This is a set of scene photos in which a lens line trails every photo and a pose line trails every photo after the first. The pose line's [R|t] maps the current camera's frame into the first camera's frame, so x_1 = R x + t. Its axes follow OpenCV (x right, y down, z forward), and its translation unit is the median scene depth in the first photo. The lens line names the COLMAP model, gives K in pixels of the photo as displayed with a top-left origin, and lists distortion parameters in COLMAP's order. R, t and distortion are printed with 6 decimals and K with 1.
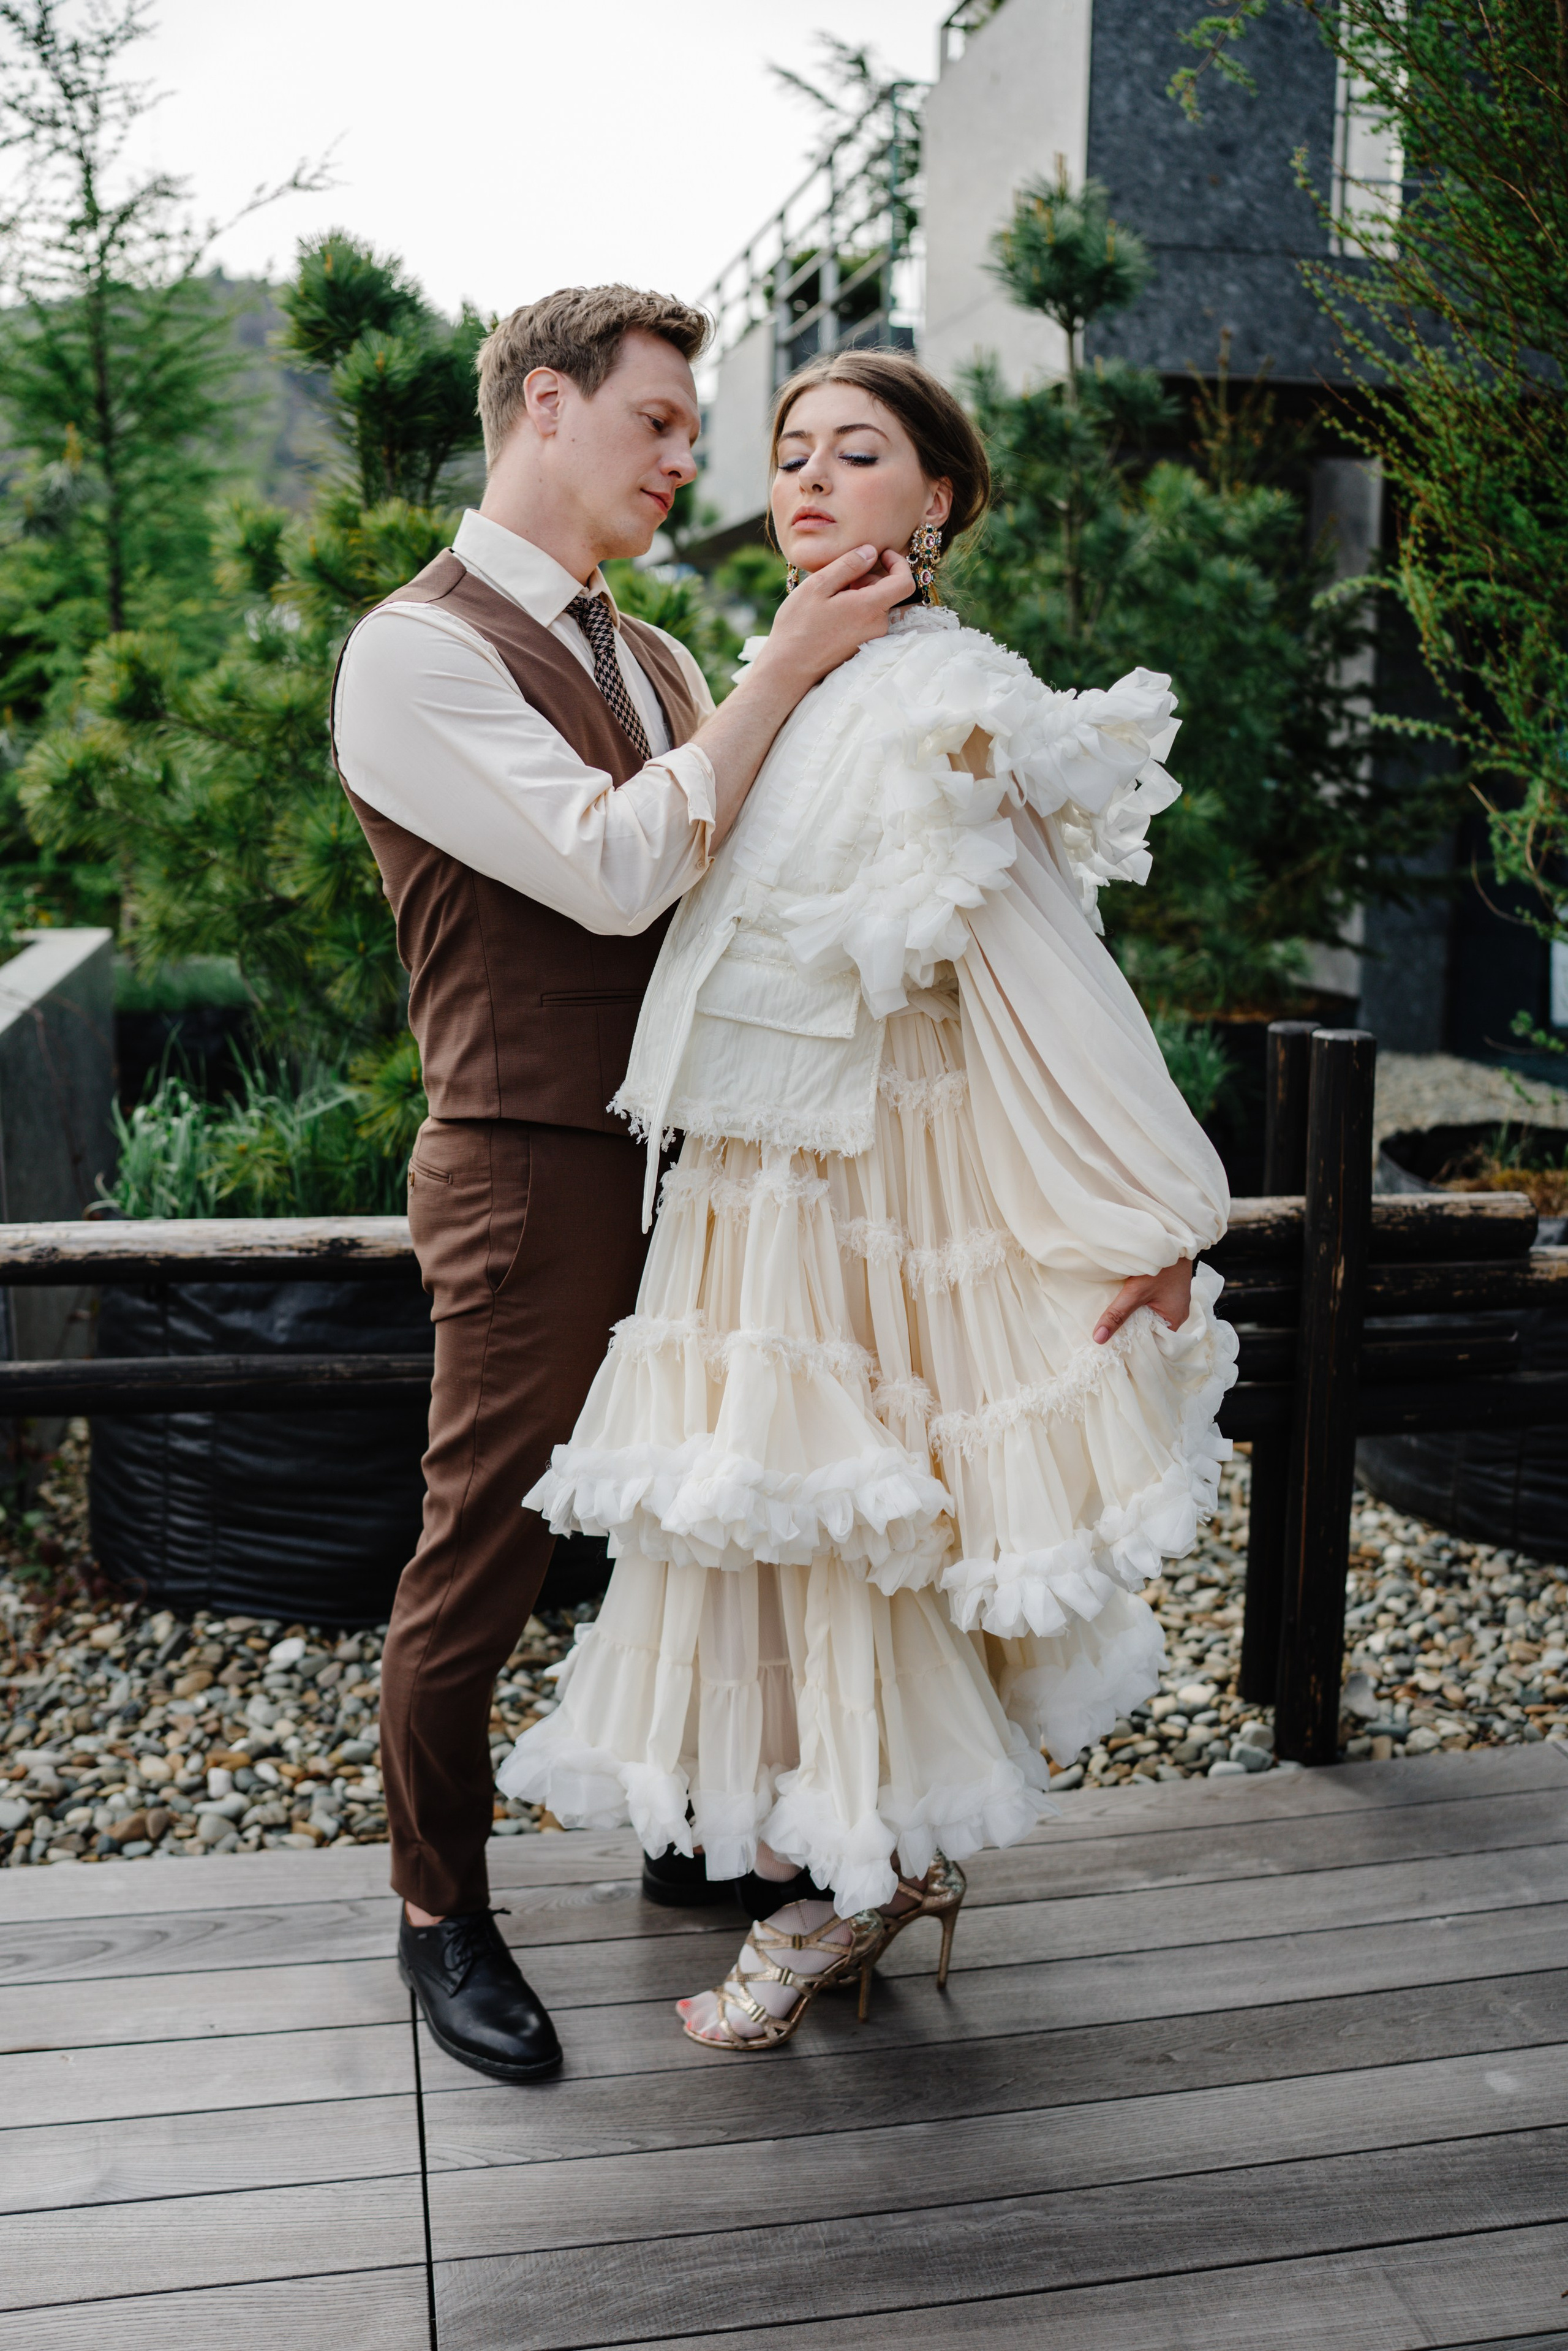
lens RADIAL K [[2235.8, 0, 775.3], [0, 2235.8, 1162.0], [0, 0, 1]] dist [-0.184725, 0.226318]
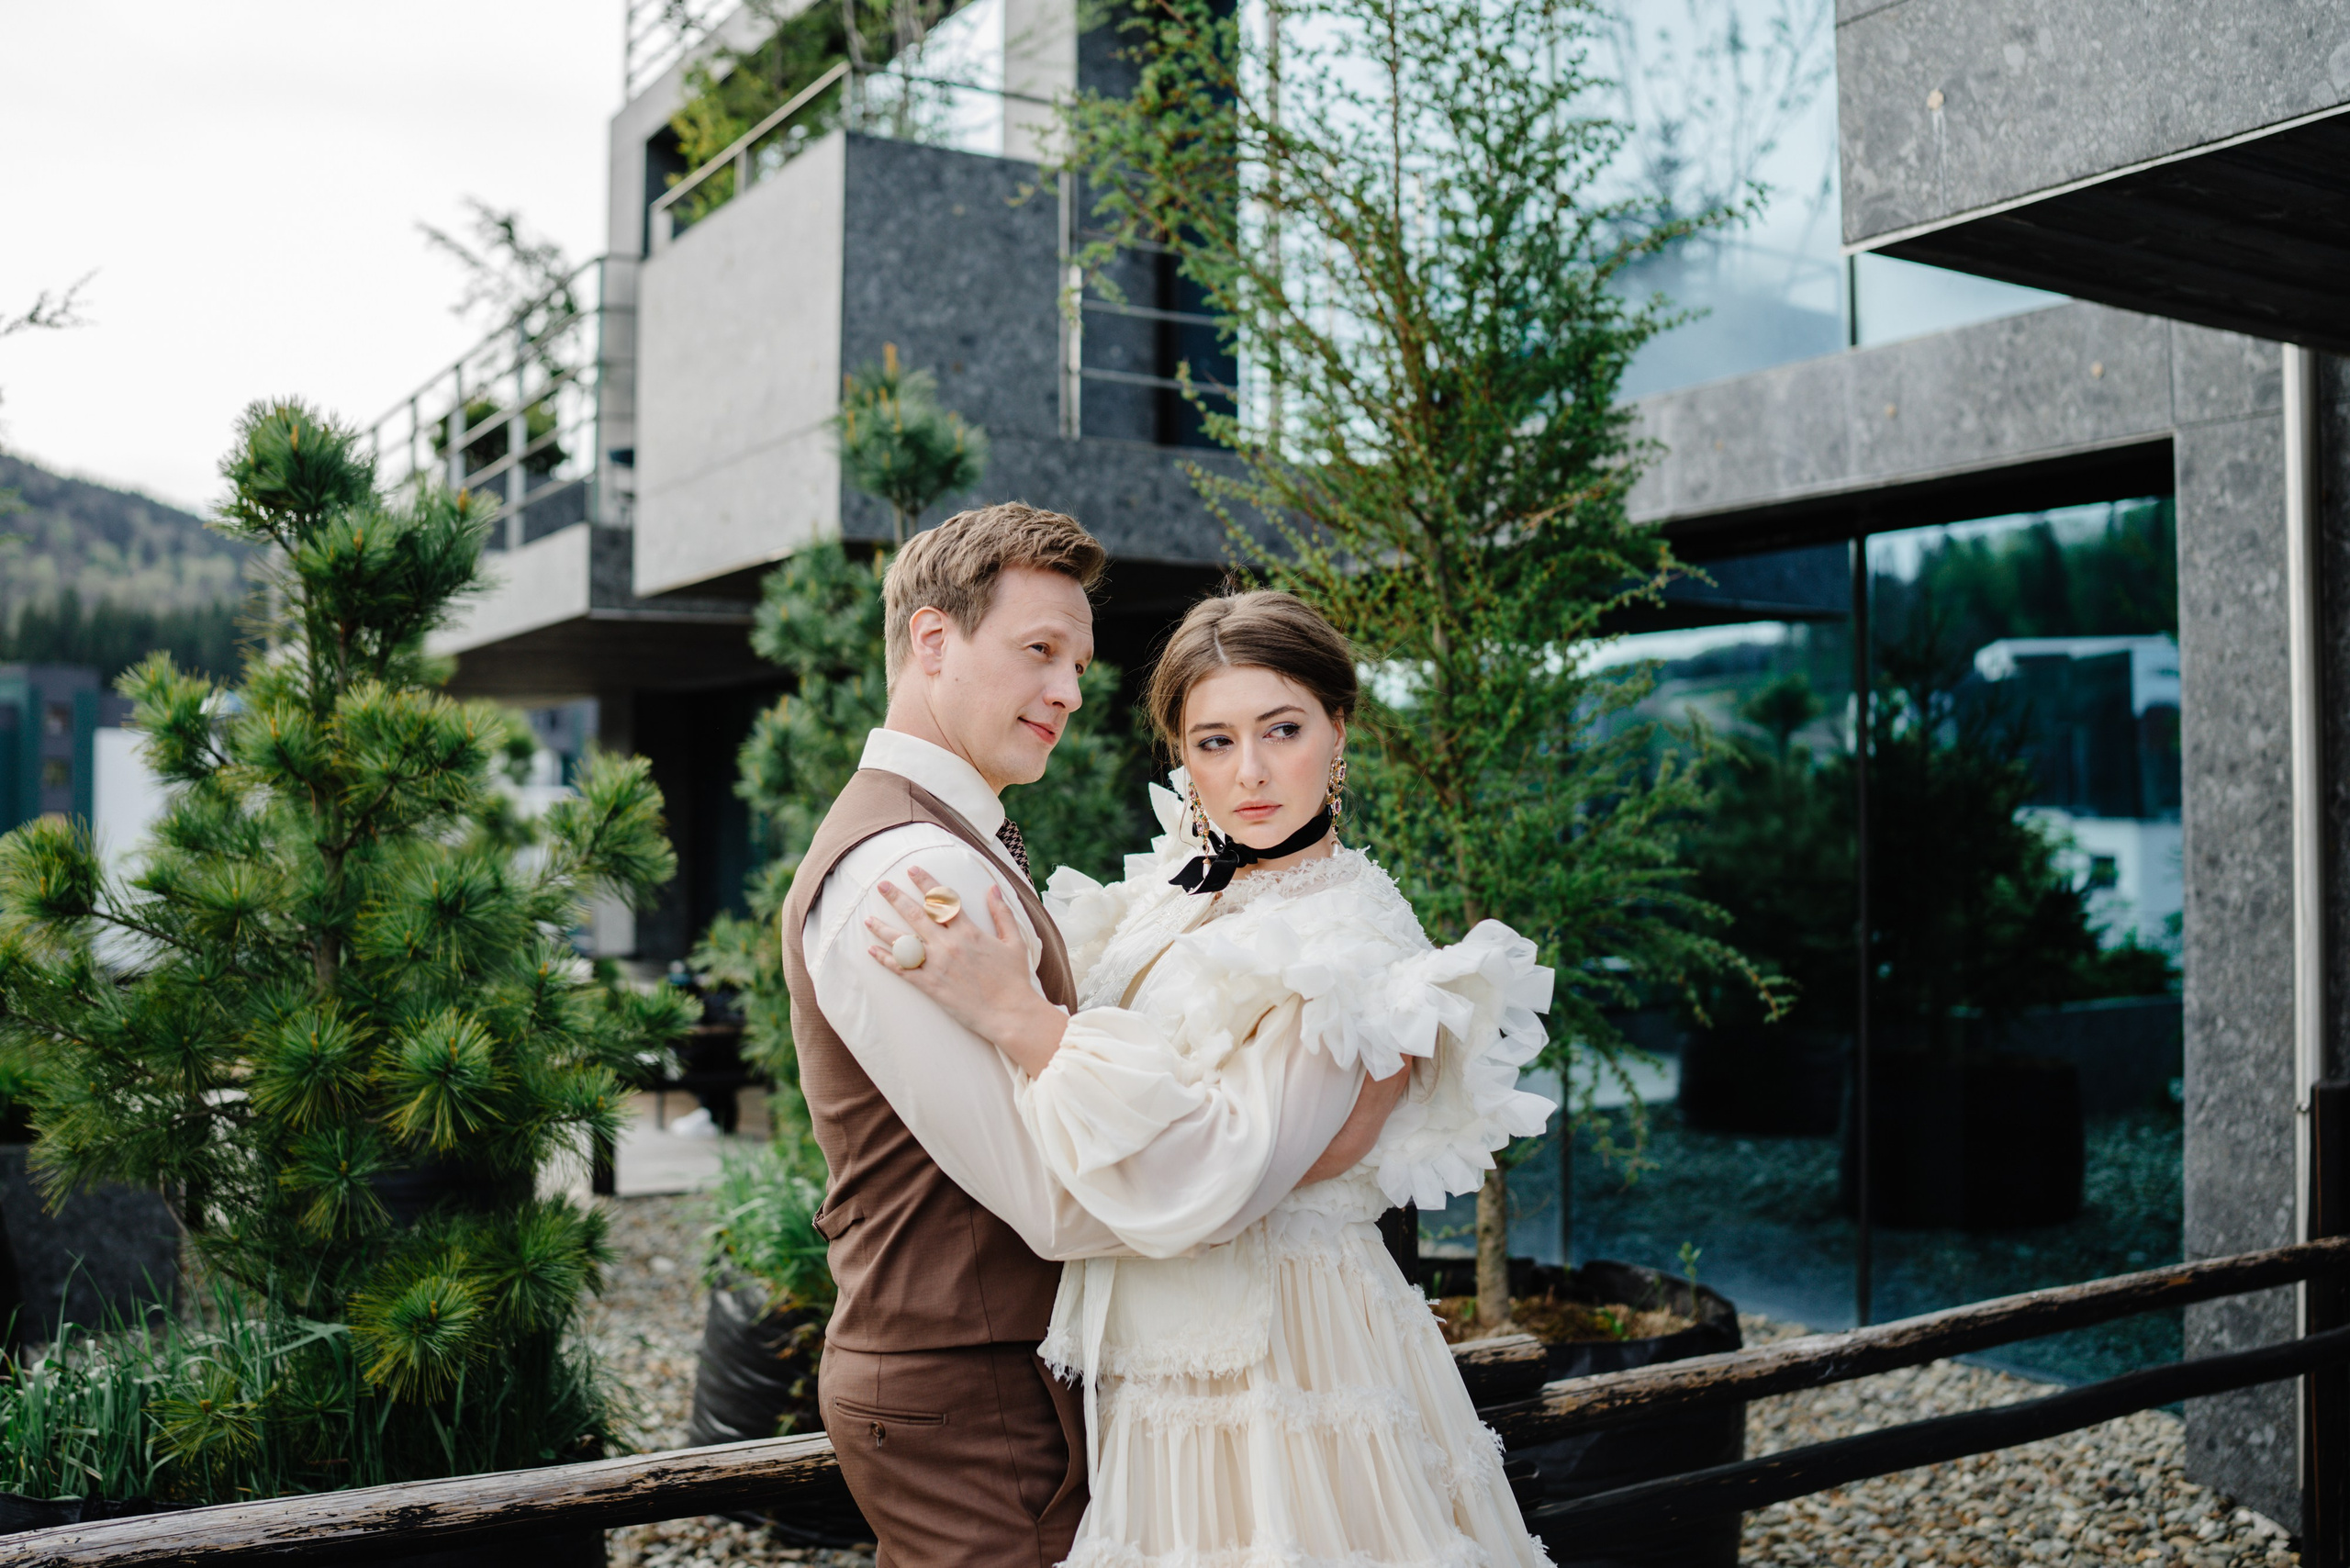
lens RADIAL K [[2229.5, 0, 1163.4], [0, 2229.5, 773.4], [0, 0, 1]] dist [-0.191858, 0.230734]
pose [[0.932826, -0.000762, 0.360325, -0.187084], [0.083167, 0.973452, -0.213248, -0.034973], [-0.350597, 0.228891, 0.908125, 0.039814]]
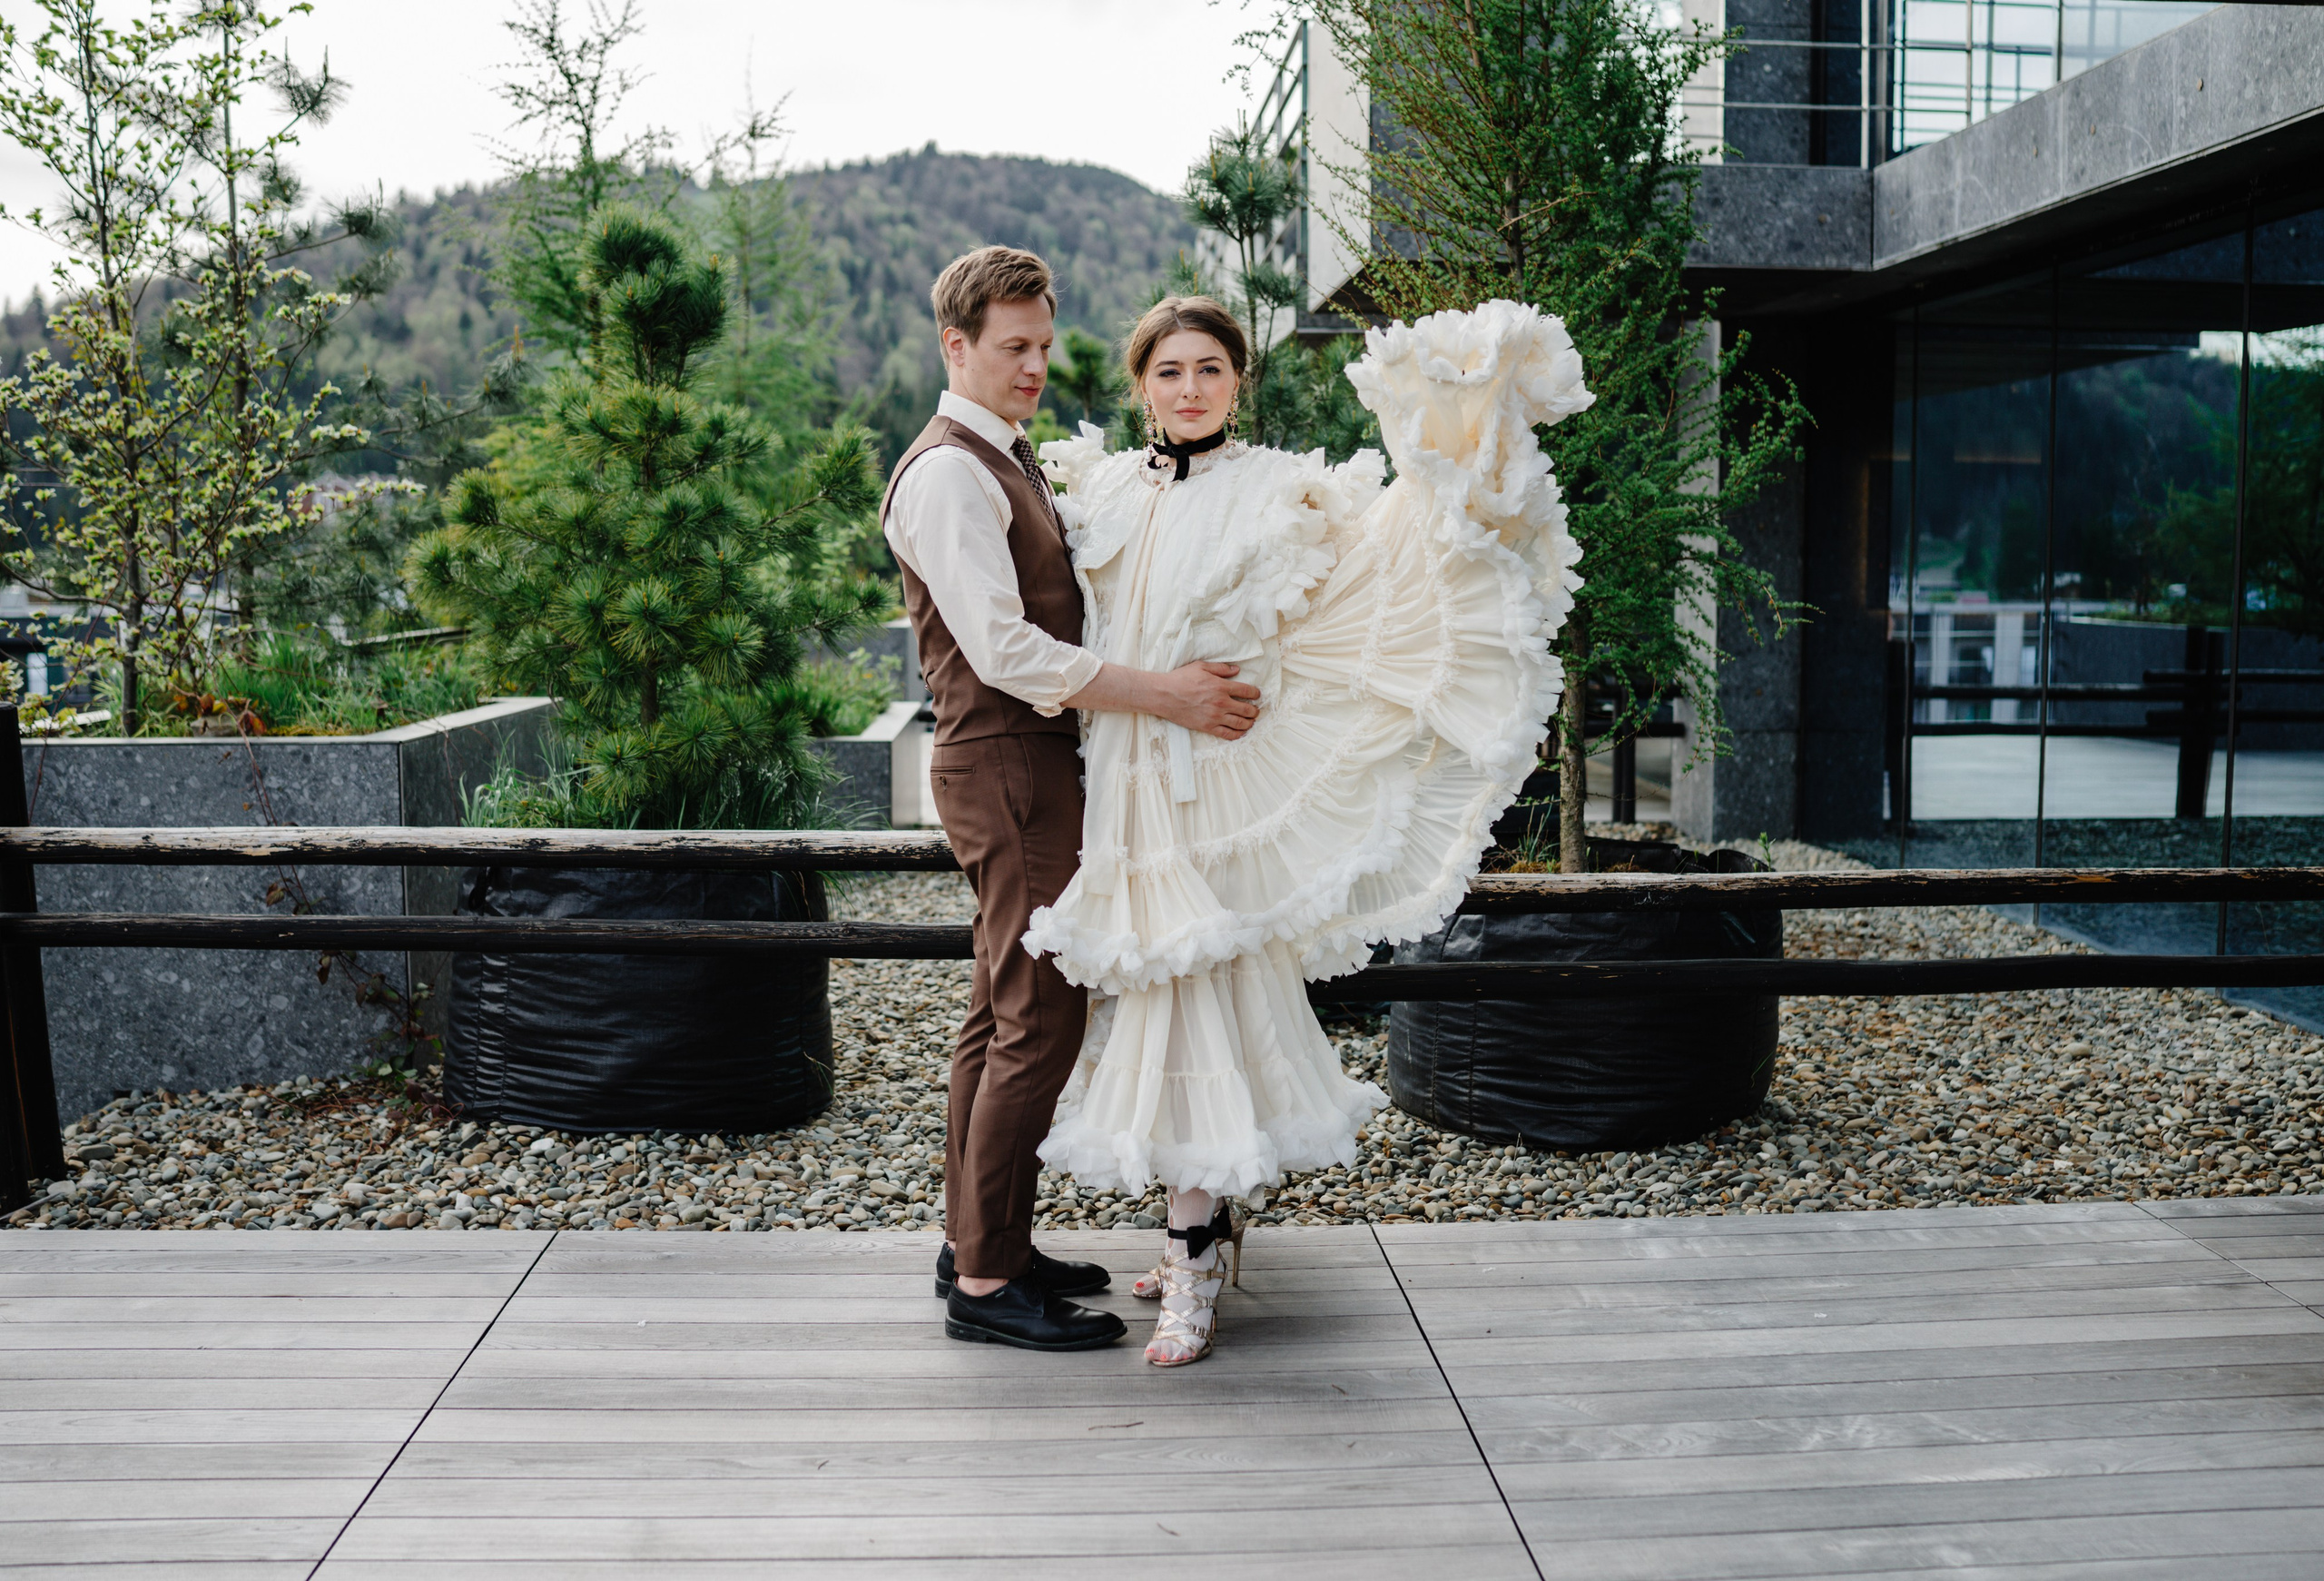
lens RADIAL K [[2245.4, 0, 1196.6], [0, 2245.4, 773.0], [0, 0, 1]] dist [-0.189829, 0.208520]
pose [[0.992457, 0.004667, -0.122505, 0.388304], [-0.017973, 0.994017, -0.107737, 0.123919], [0.121269, 0.109126, 0.986603, -0.425758]]
